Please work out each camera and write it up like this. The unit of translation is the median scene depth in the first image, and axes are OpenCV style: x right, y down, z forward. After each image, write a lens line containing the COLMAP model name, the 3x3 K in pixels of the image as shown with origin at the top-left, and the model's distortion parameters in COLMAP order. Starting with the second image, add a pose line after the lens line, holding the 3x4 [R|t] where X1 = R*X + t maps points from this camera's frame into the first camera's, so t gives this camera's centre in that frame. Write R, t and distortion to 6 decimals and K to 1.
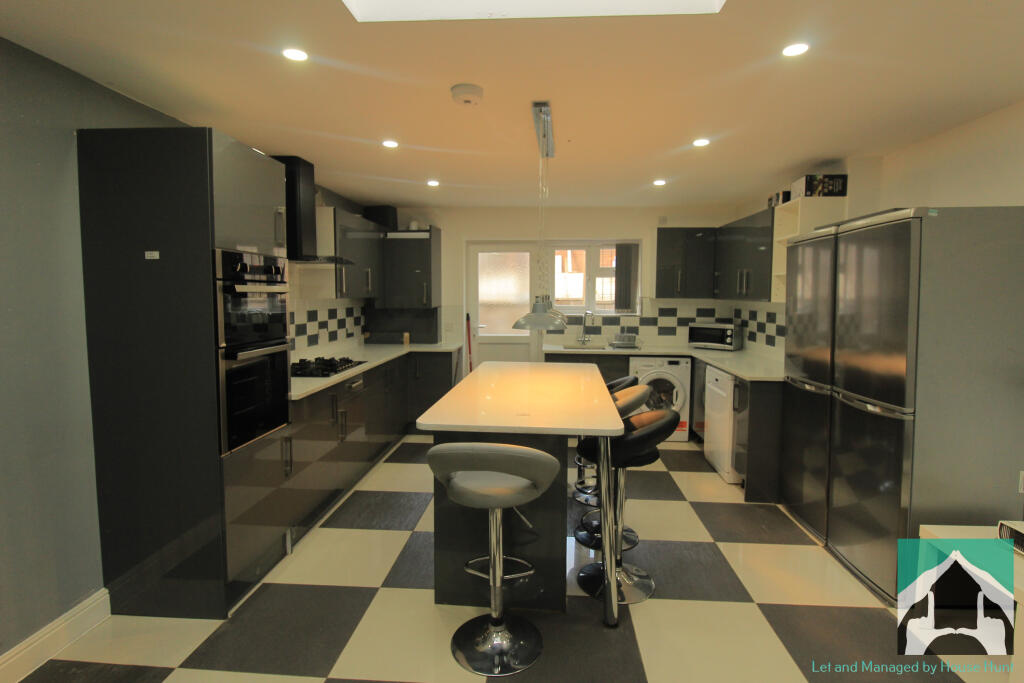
lens RADIAL K [[525.8, 0, 514.5], [0, 525.8, 335.3], [0, 0, 1]] dist [-0.006427, -0.004901]
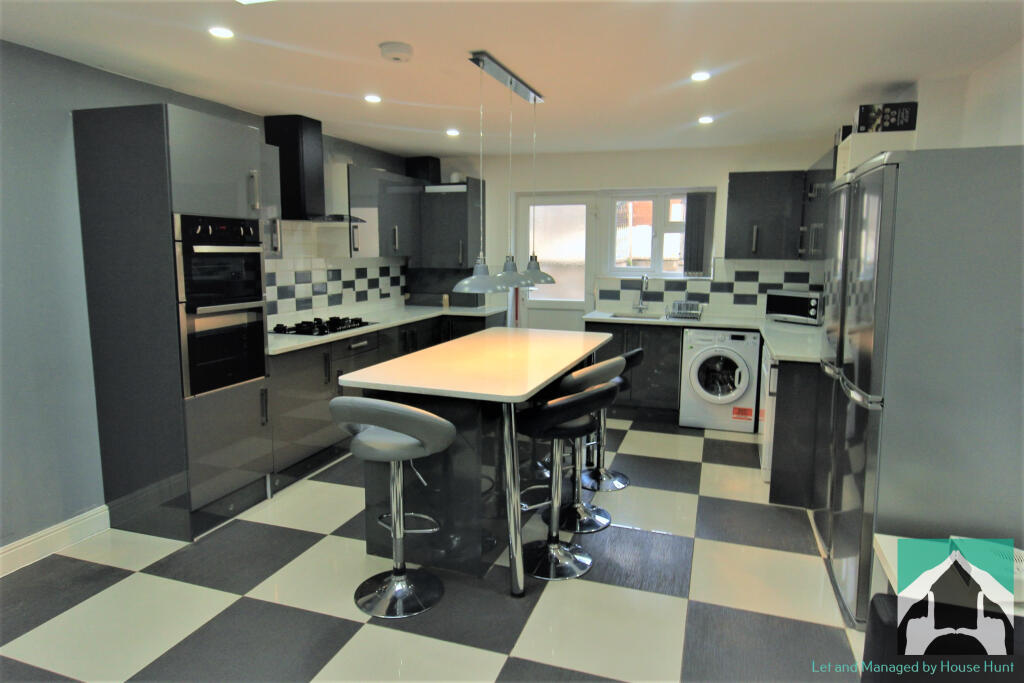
lens RADIAL K [[631.1, 0, 510.7], [0, 631.1, 337.1], [0, 0, 1]] dist [-0.000990, -0.000155]
pose [[0.965443, 0.038706, -0.257725, 0.291023], [-0.023715, 0.997855, 0.061024, -0.000888], [0.259534, -0.052803, 0.964289, -0.074878]]
